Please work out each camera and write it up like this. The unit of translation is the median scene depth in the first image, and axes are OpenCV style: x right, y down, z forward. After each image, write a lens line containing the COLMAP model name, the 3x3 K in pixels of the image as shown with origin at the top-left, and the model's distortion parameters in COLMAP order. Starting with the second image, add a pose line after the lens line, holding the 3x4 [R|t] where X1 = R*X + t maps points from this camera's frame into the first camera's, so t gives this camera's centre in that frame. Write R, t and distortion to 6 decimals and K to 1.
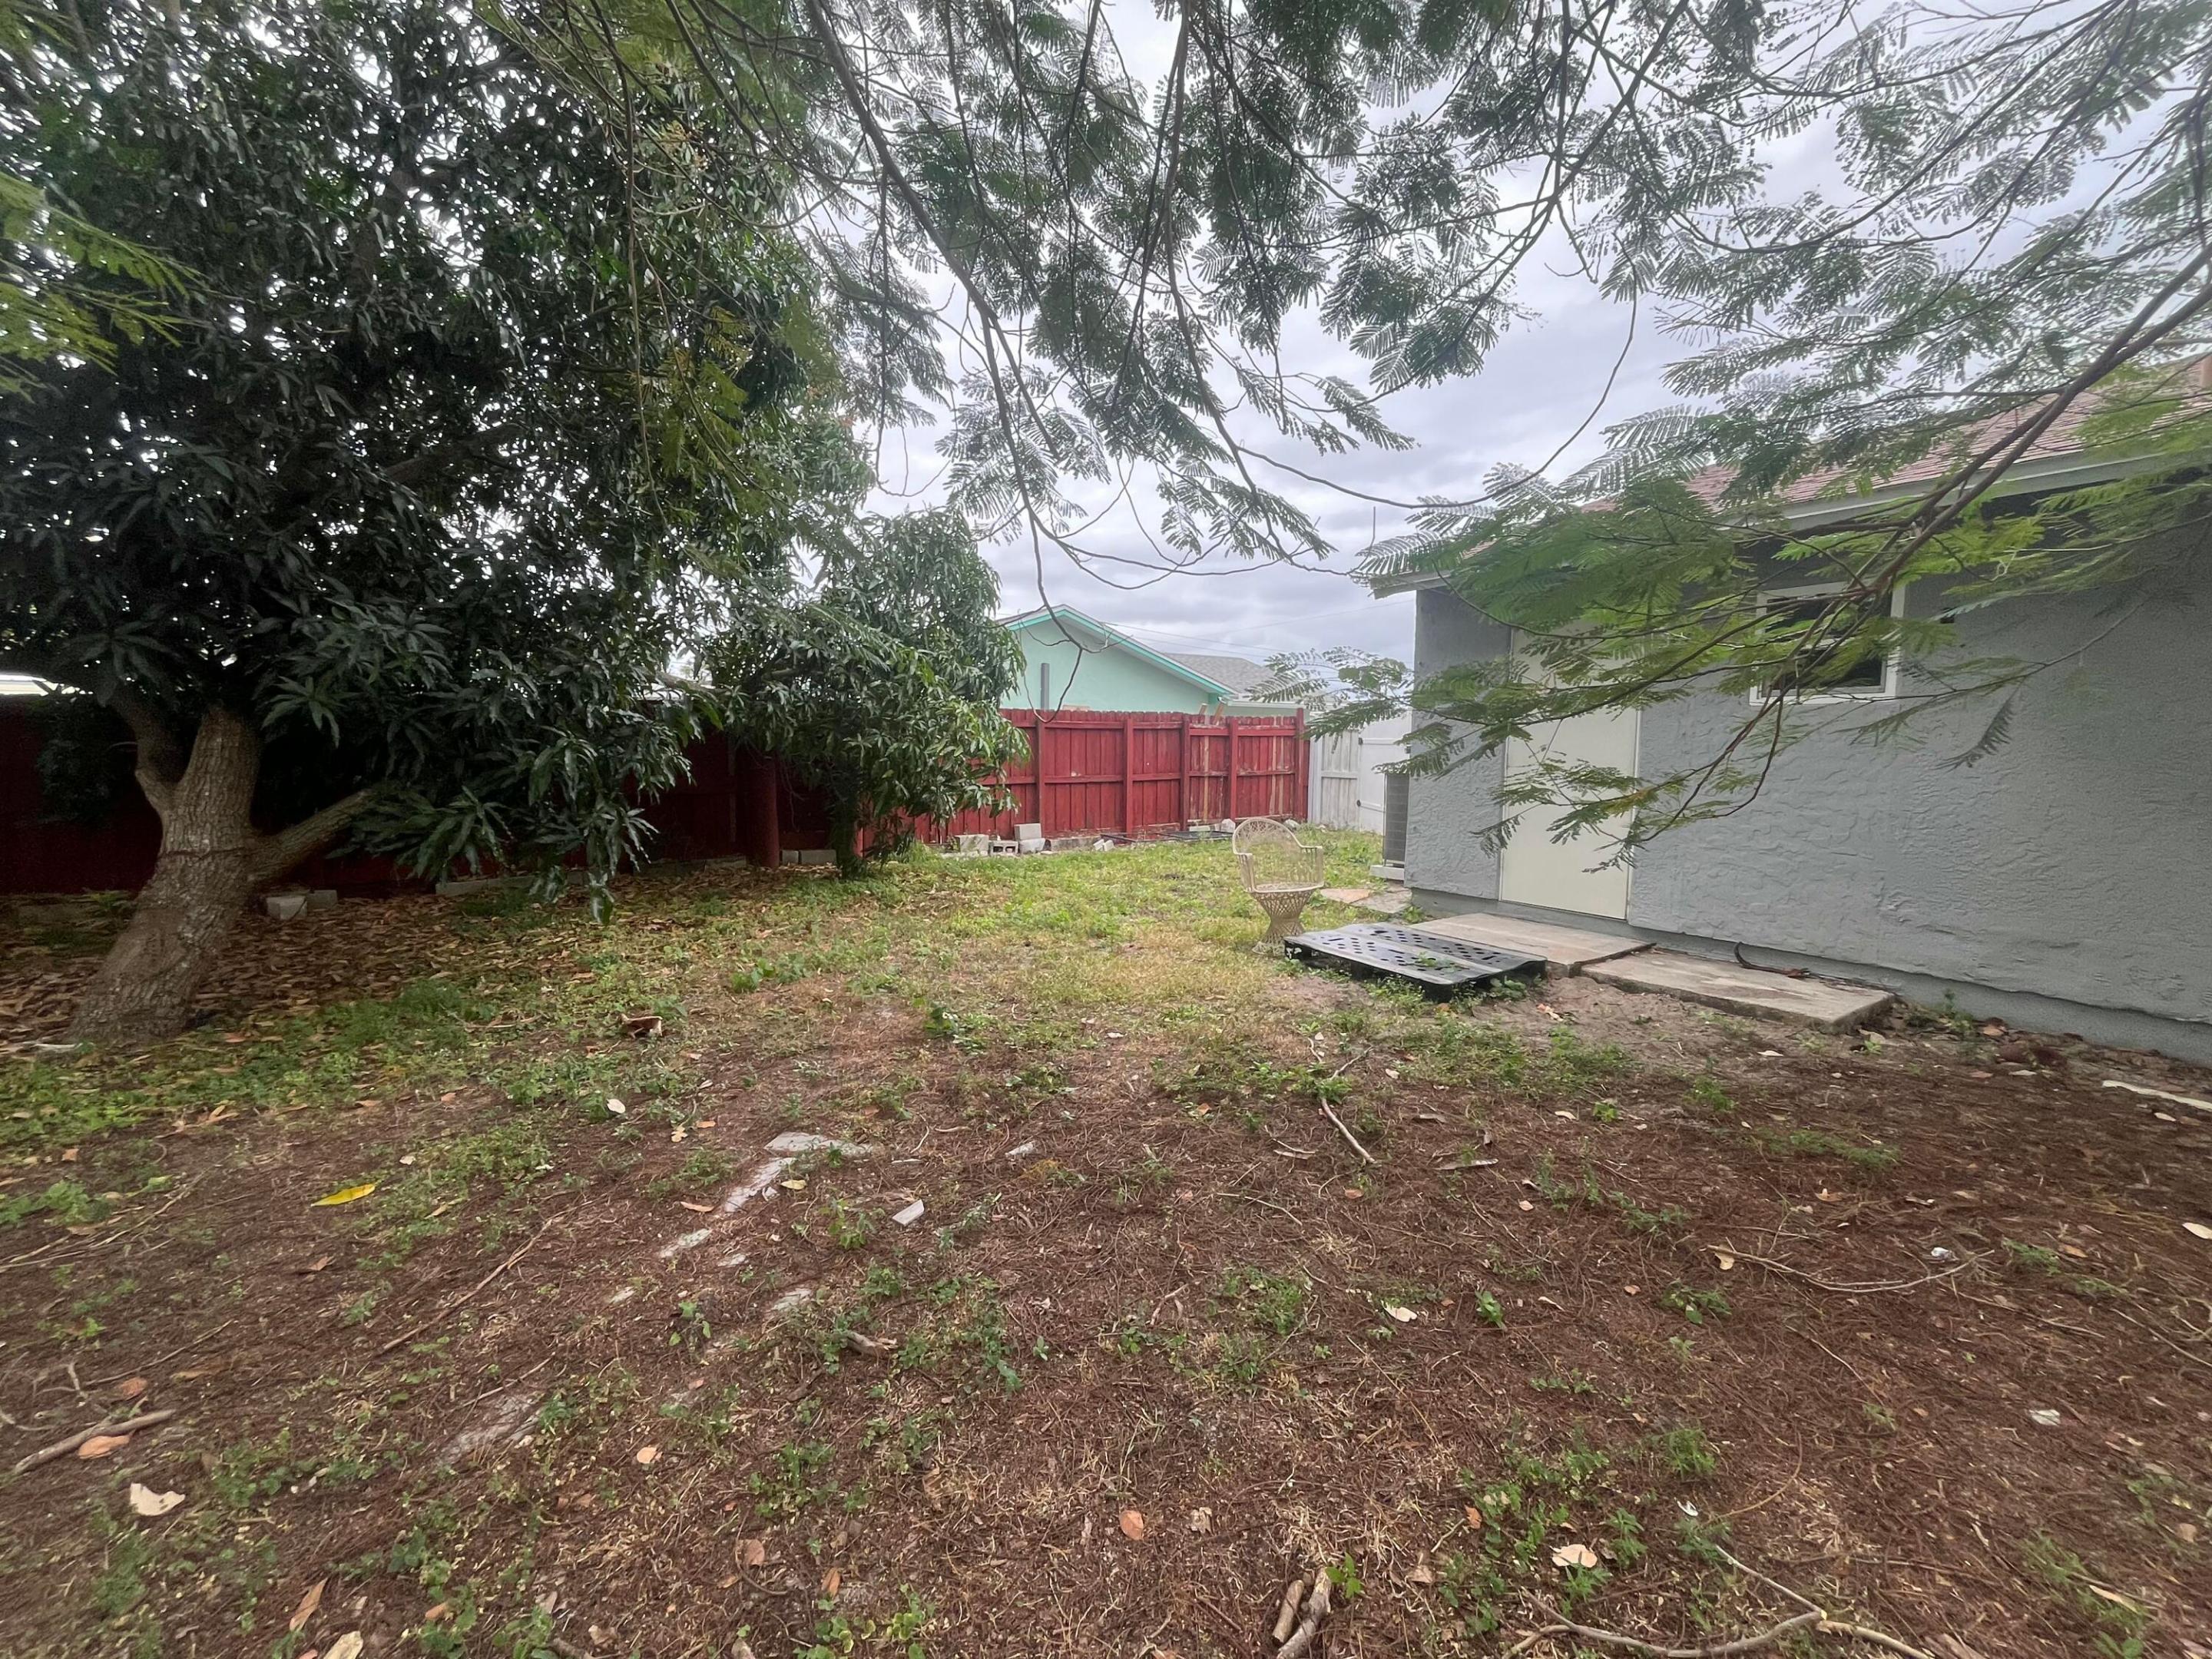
lens RADIAL K [[884.1, 0, 1110.4], [0, 884.1, 834.1], [0, 0, 1]] dist [-0.003276, -0.000301]
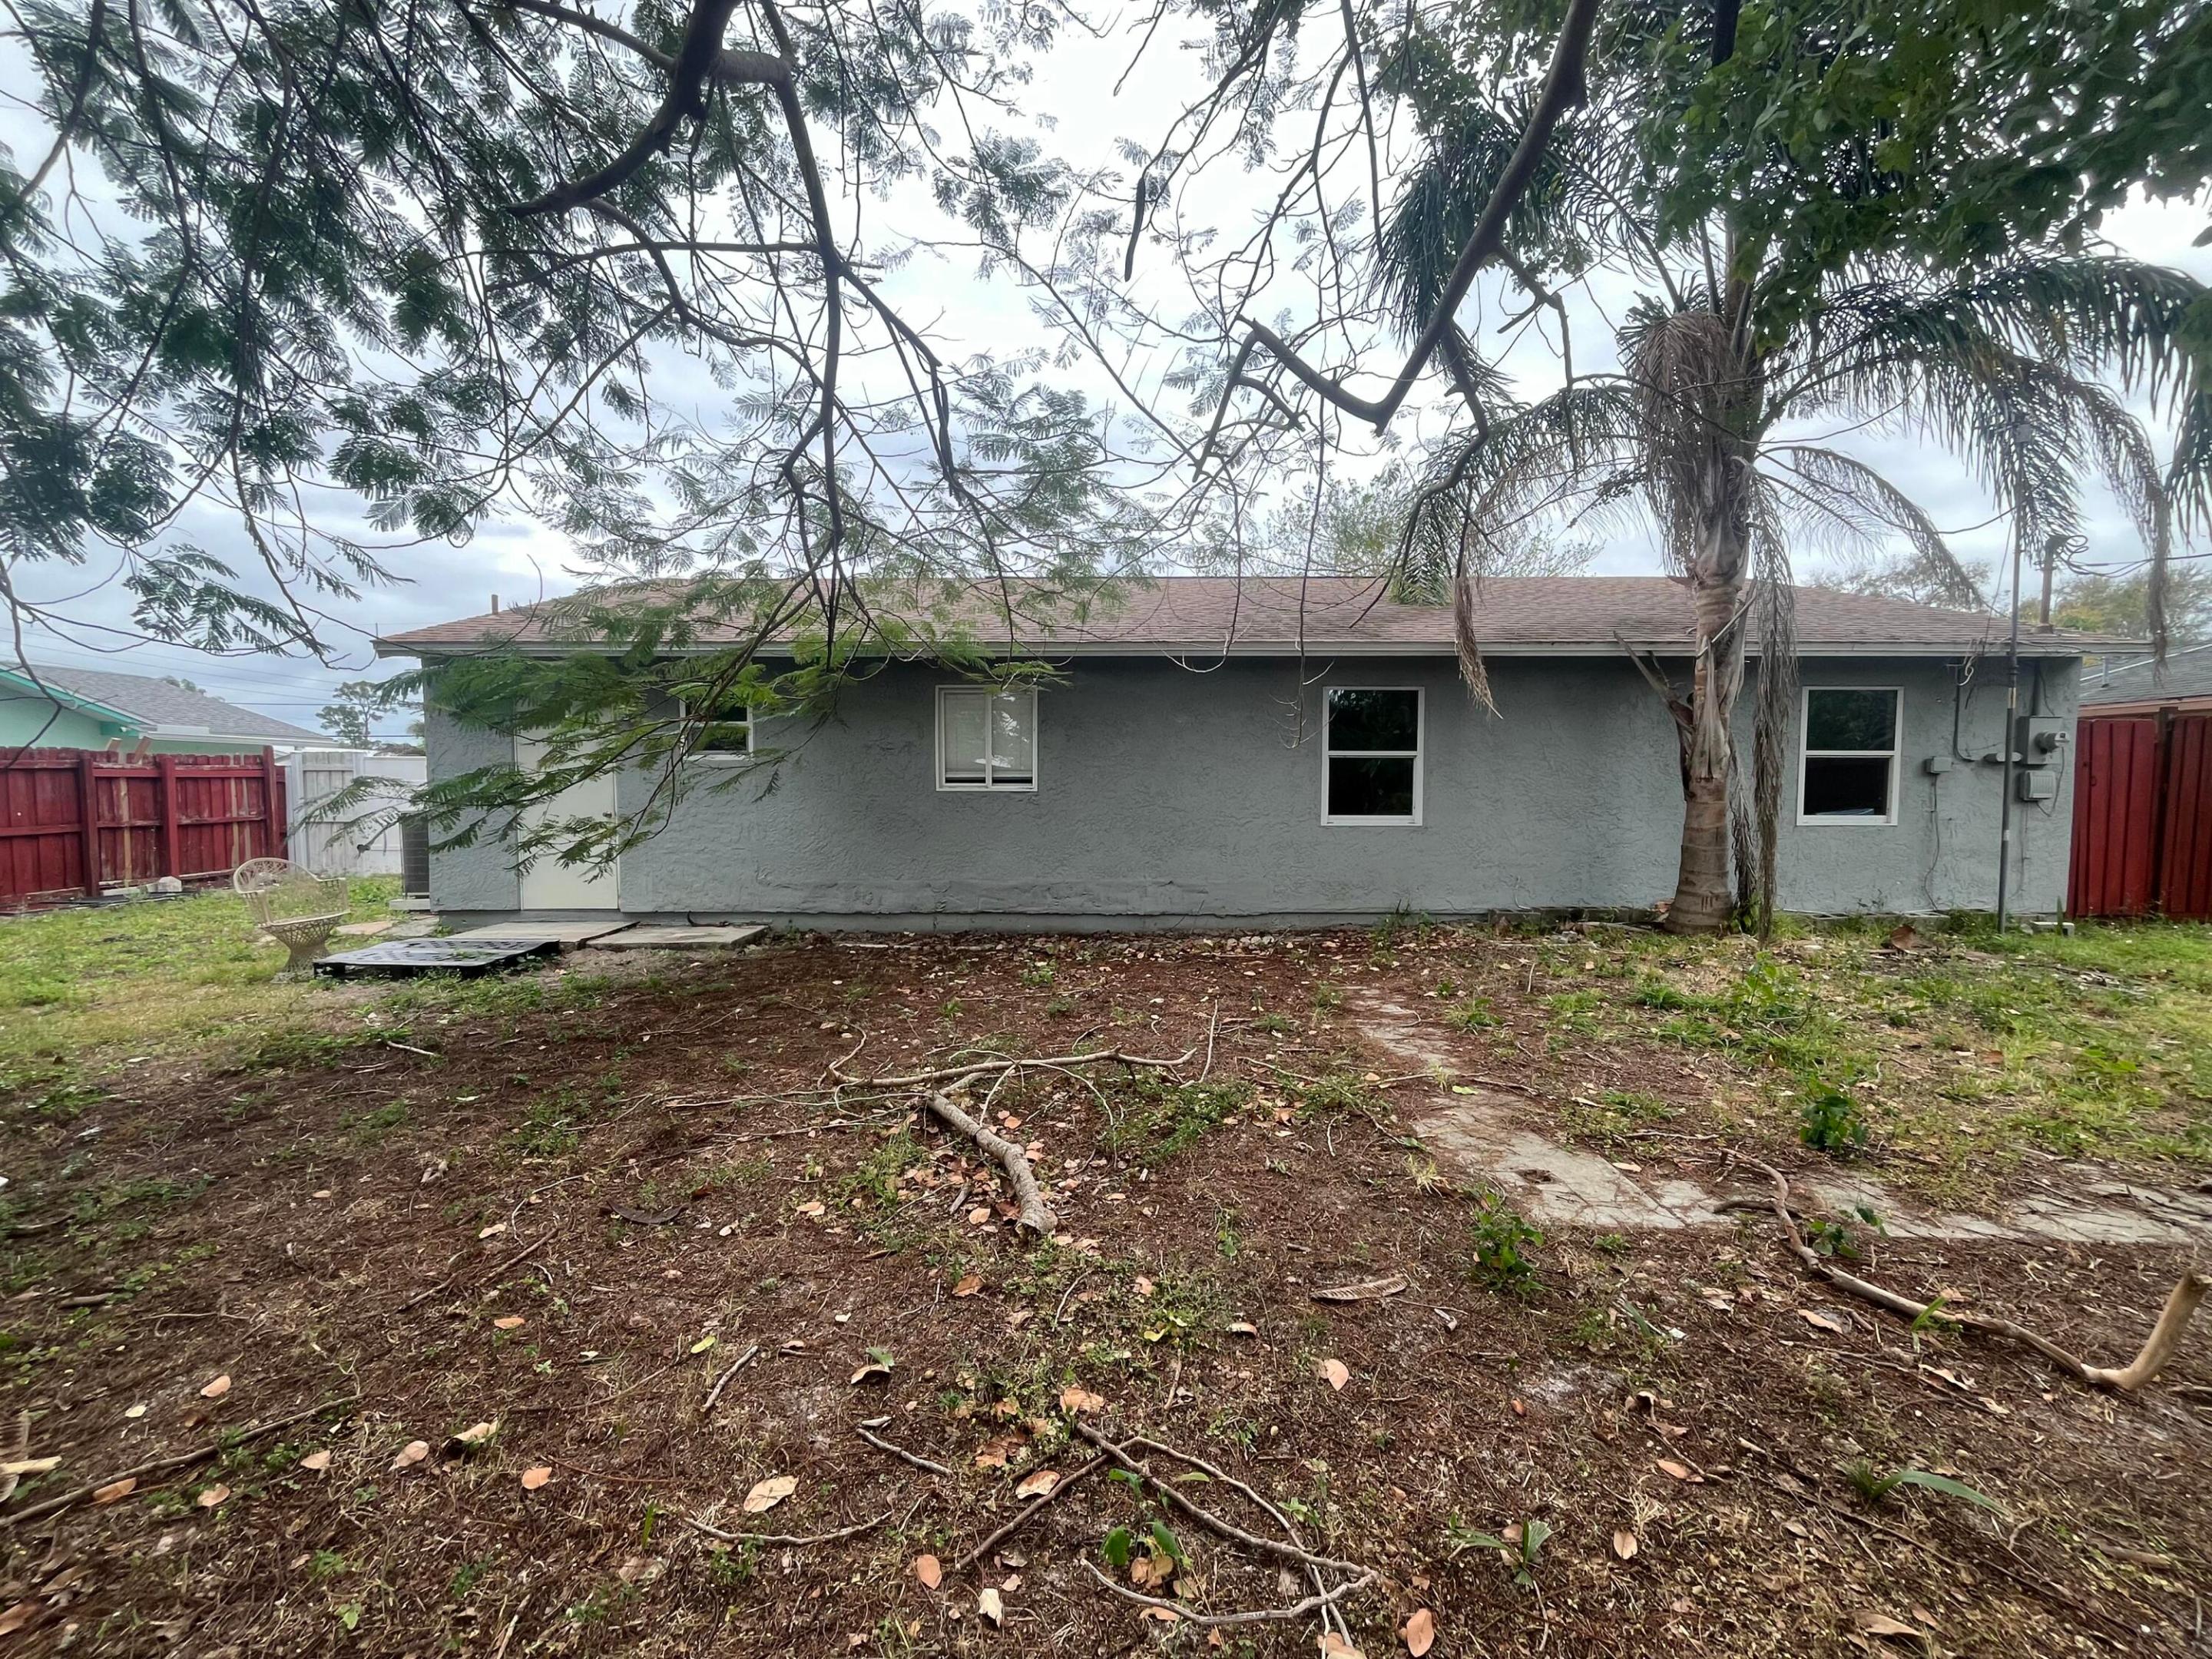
lens RADIAL K [[884.1, 0, 1113.7], [0, 884.1, 833.1], [0, 0, 1]] dist [-0.003276, -0.000301]
pose [[0.539281, -0.055206, 0.840314, -0.208526], [0.090333, 0.995884, 0.007455, 0.042862], [-0.837267, 0.071888, 0.542048, -0.528983]]
